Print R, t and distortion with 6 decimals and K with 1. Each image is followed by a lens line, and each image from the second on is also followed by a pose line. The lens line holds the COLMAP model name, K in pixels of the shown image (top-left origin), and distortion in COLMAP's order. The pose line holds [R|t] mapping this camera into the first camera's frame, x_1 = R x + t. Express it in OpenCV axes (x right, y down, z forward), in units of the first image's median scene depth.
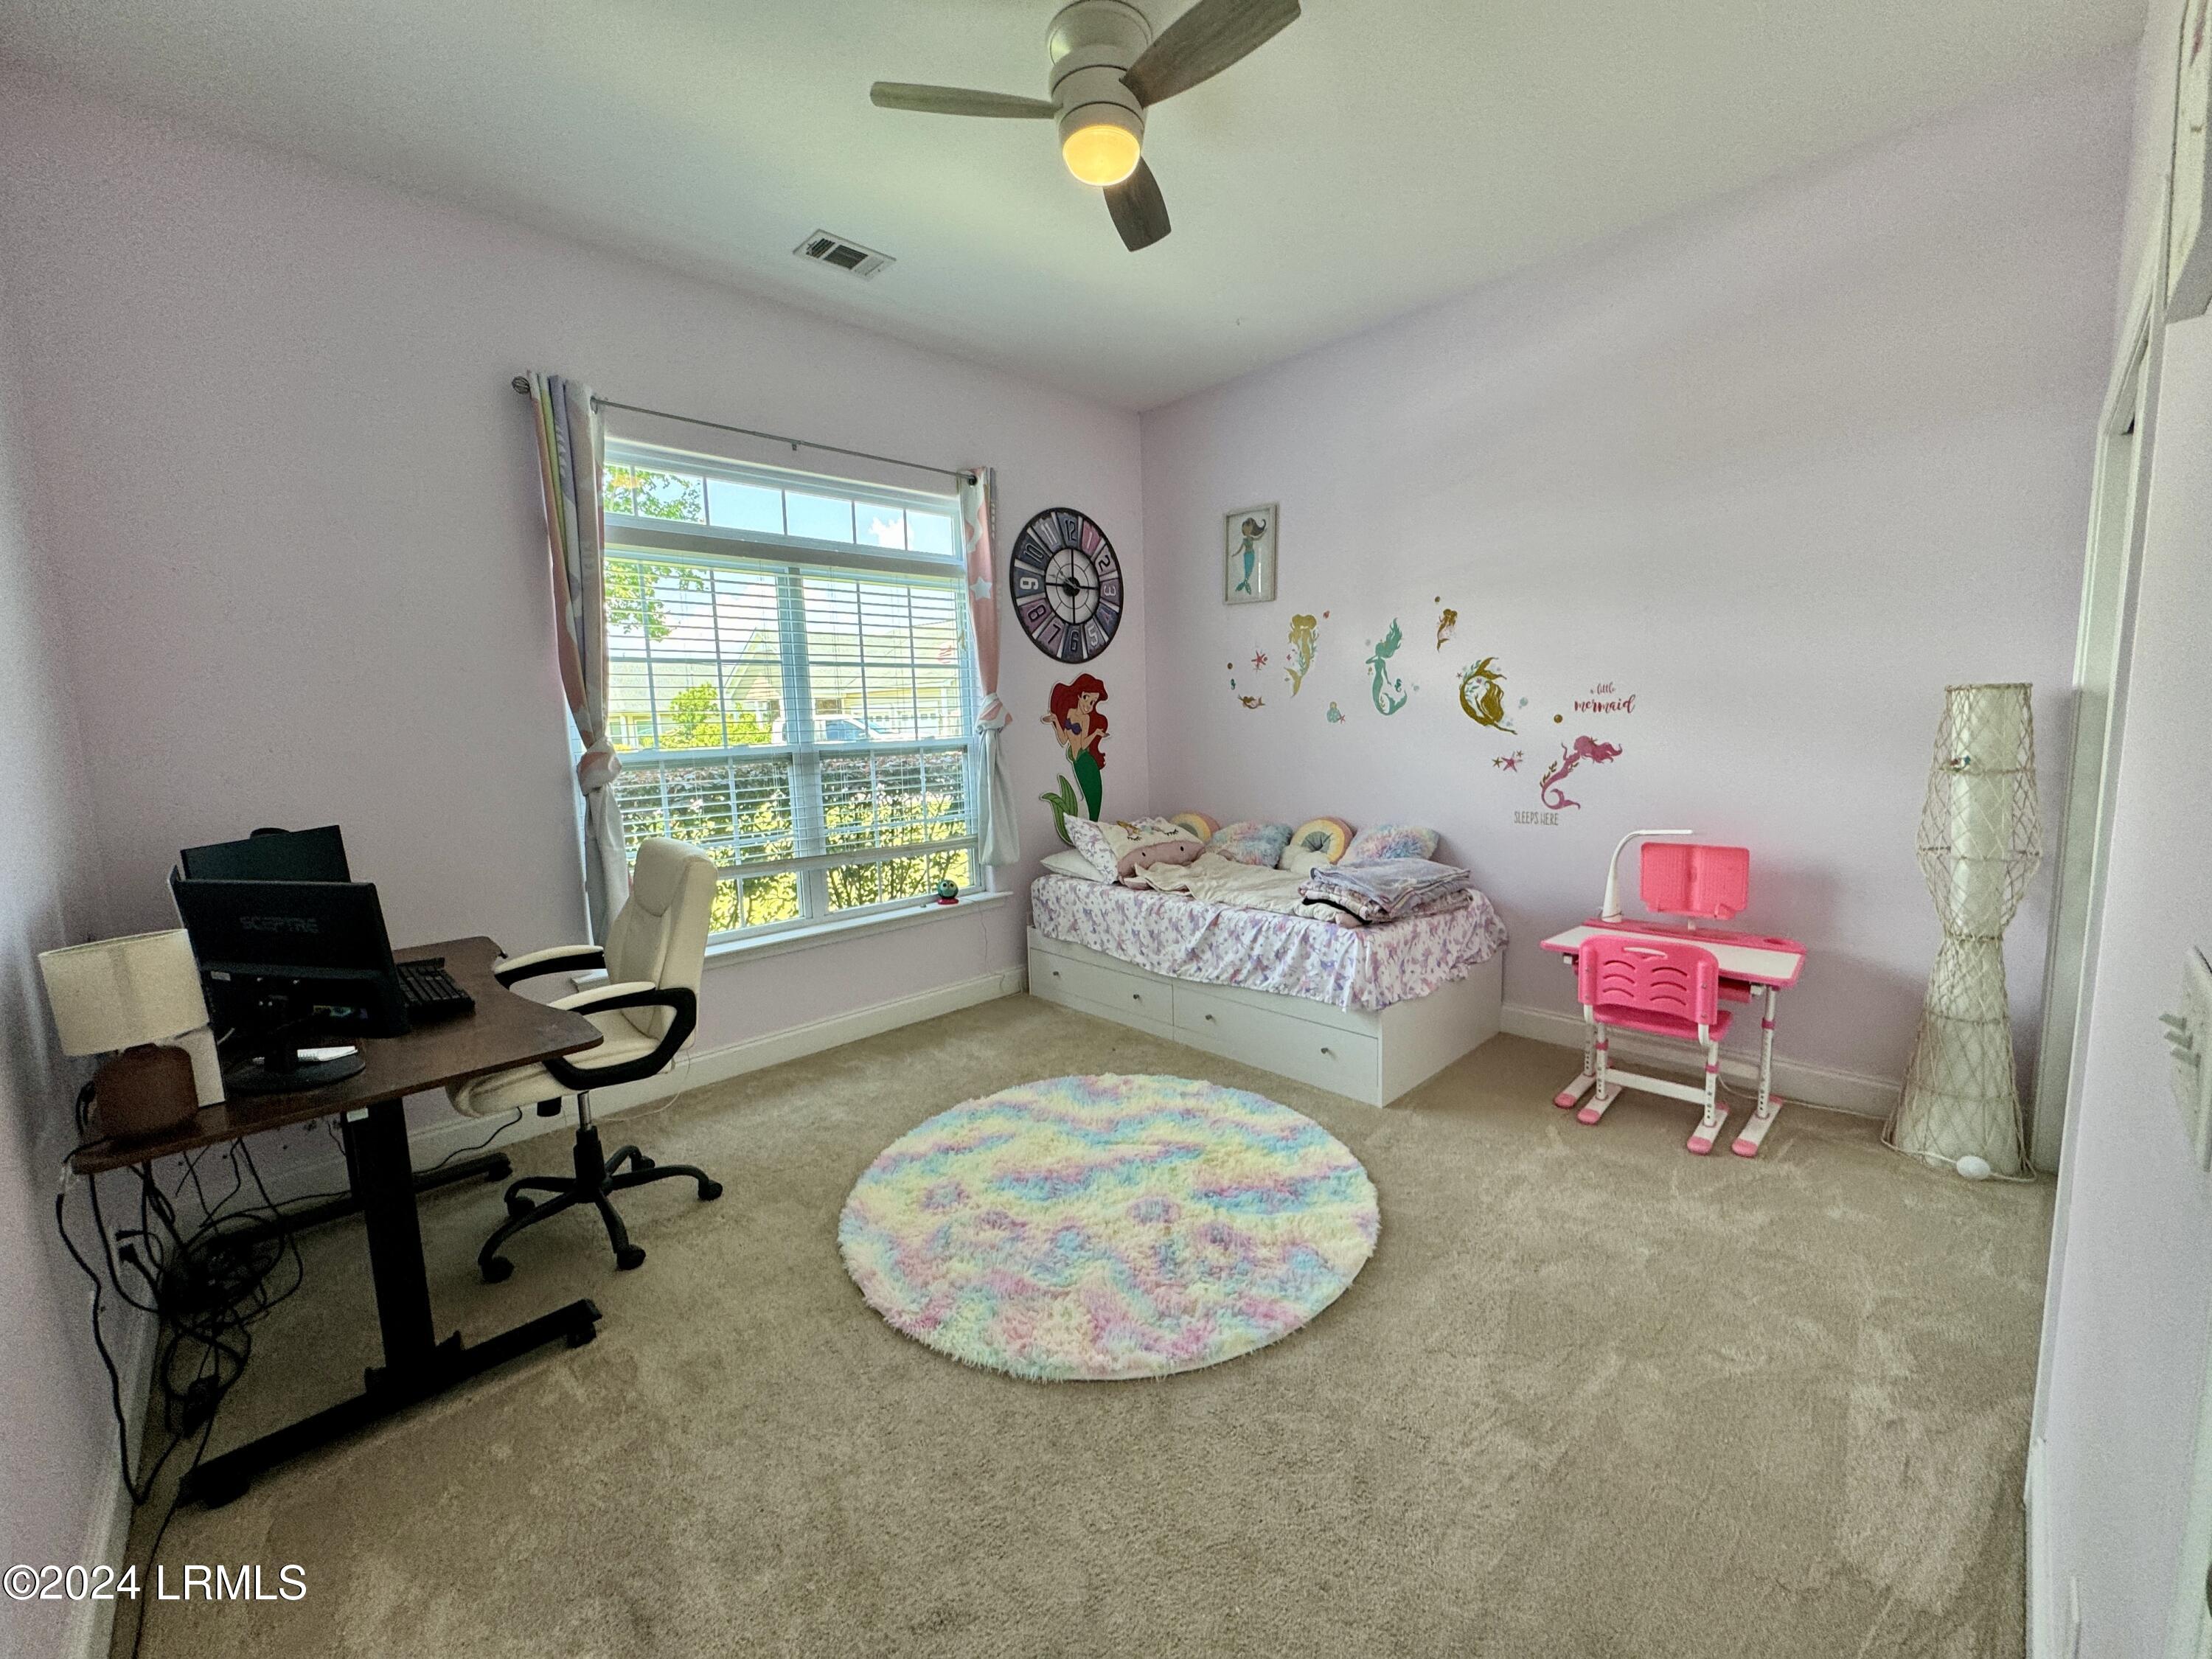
lens RADIAL K [[881.8, 0, 1104.6], [0, 881.8, 826.4], [0, 0, 1]] dist [-0.000797, 0.000270]
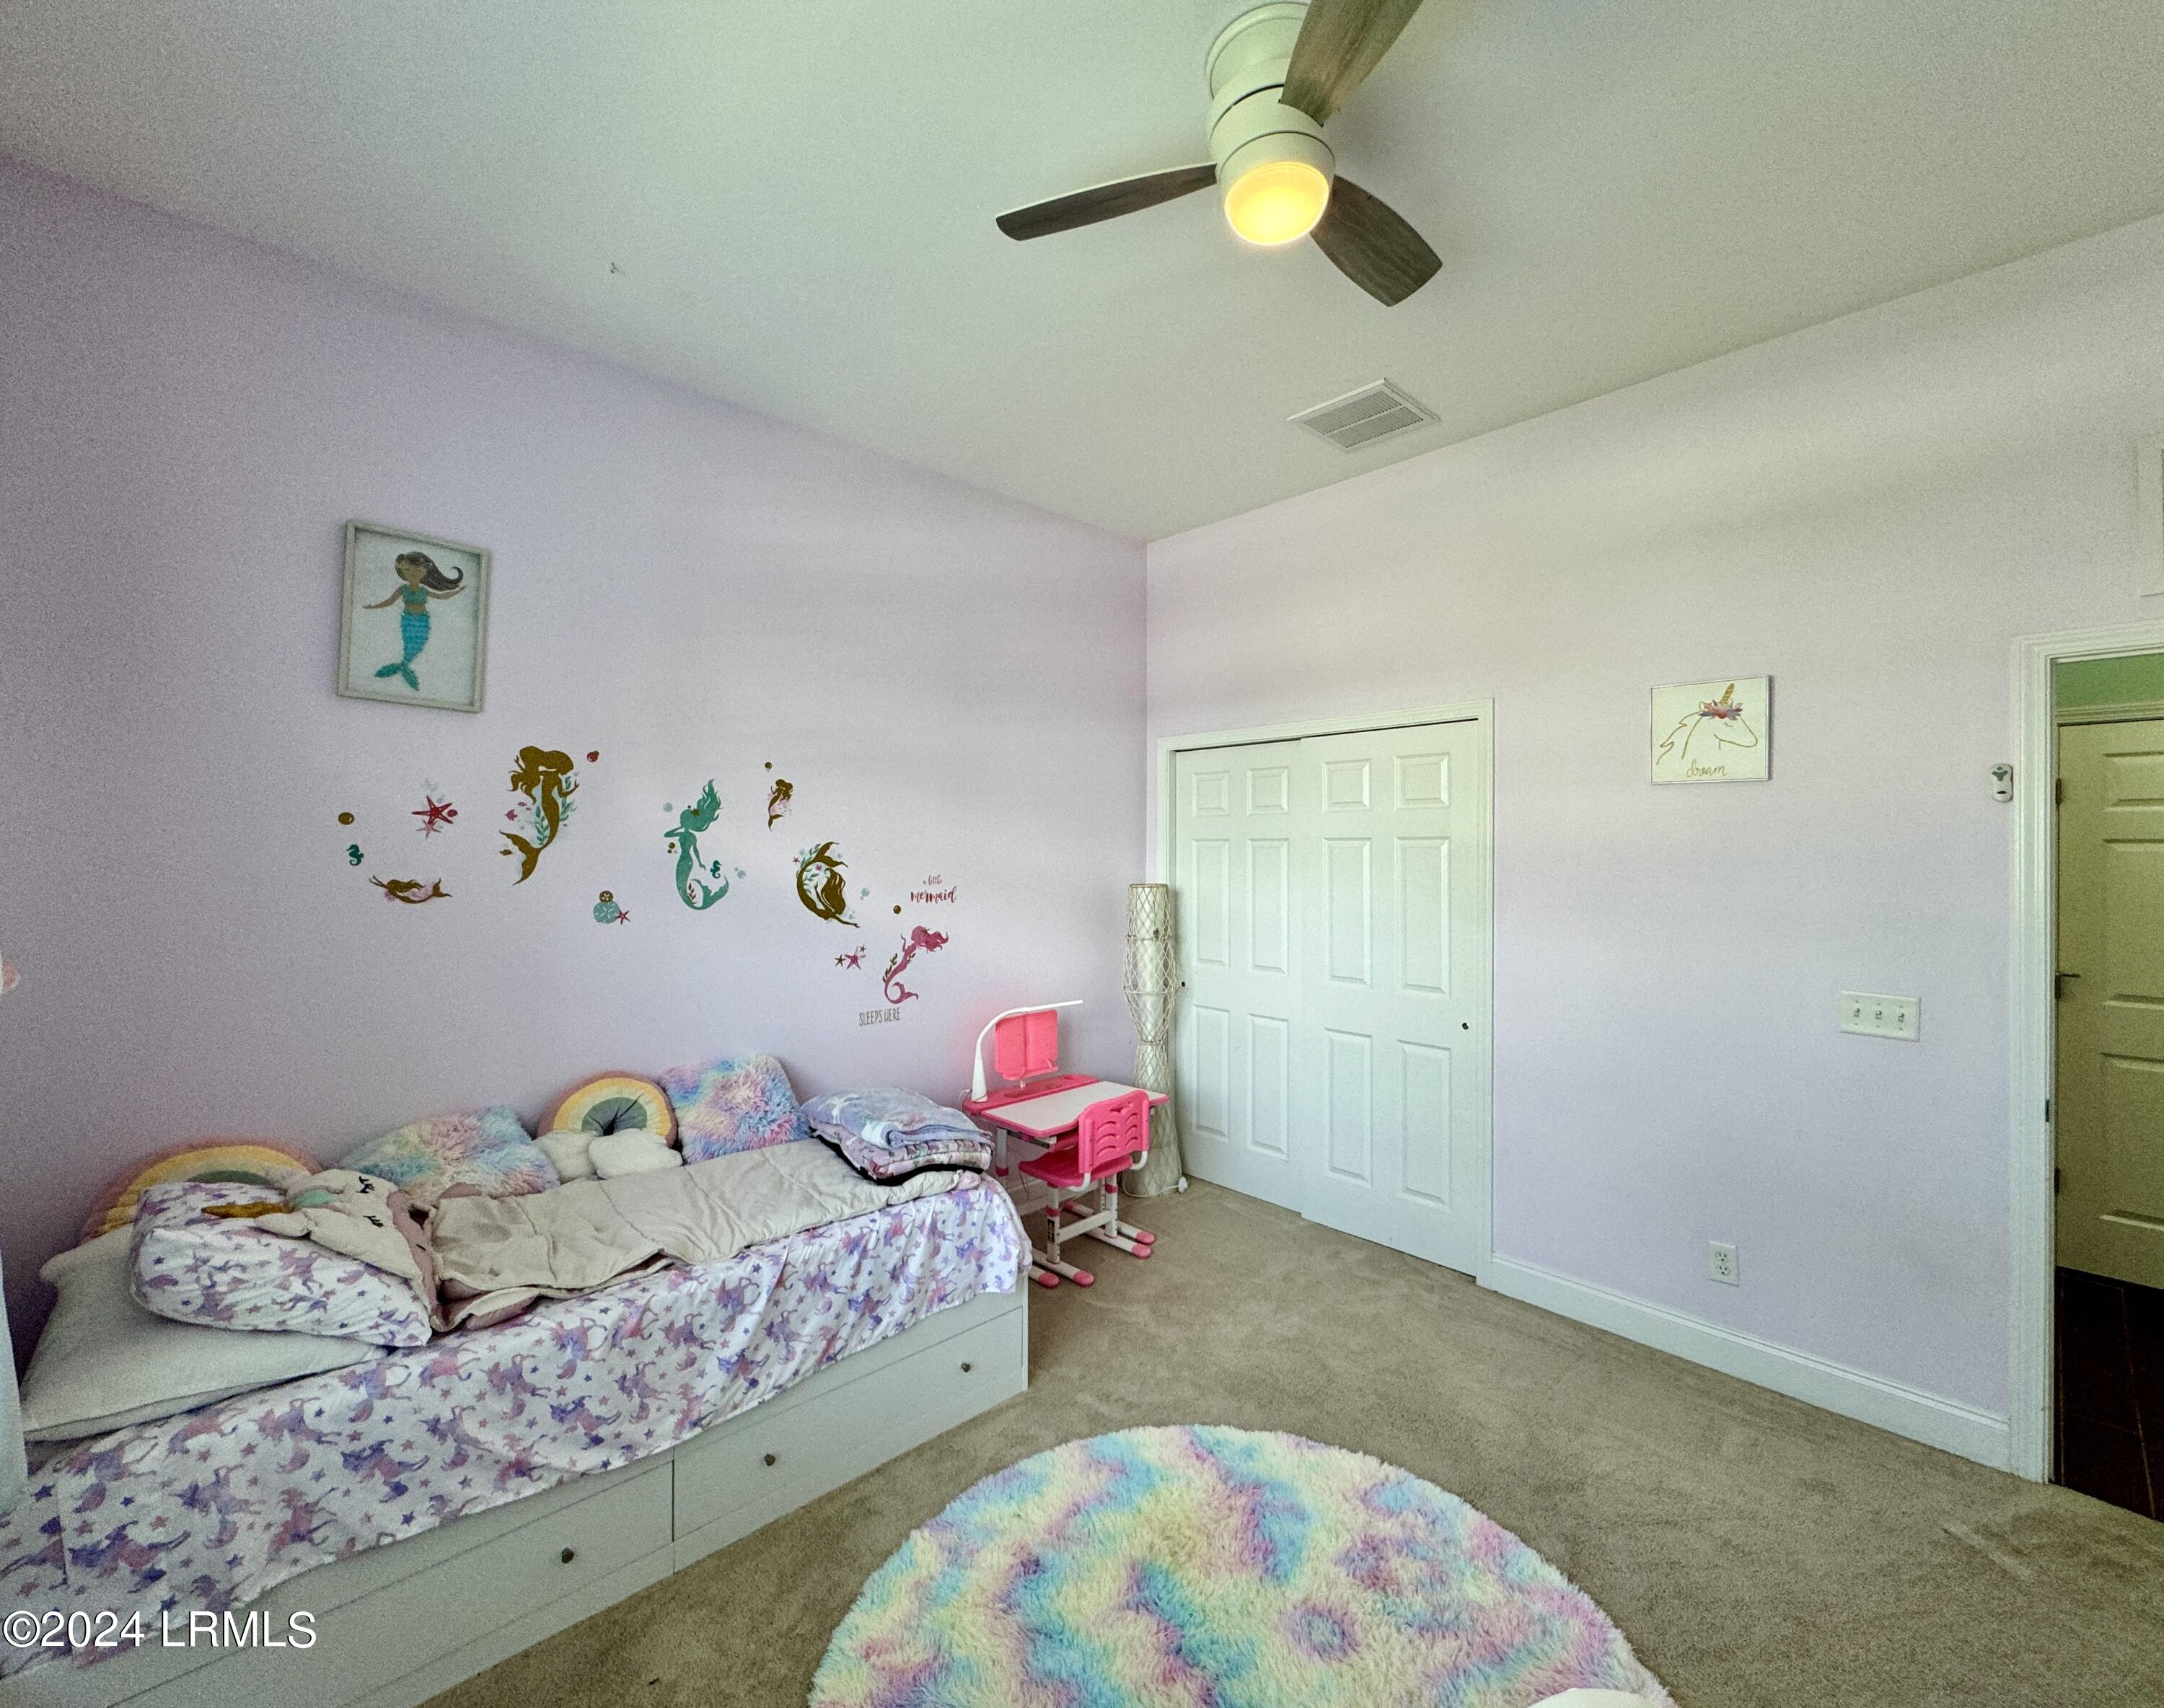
lens RADIAL K [[914.0, 0, 1082.0], [0, 914.0, 854.0], [0, 0, 1]] dist [0.000571, -0.000230]
pose [[0.013555, 0.024052, 0.999619, -0.460287], [0.118235, 0.992659, -0.025488, -0.125425], [-0.992893, 0.118535, 0.010612, 0.734613]]
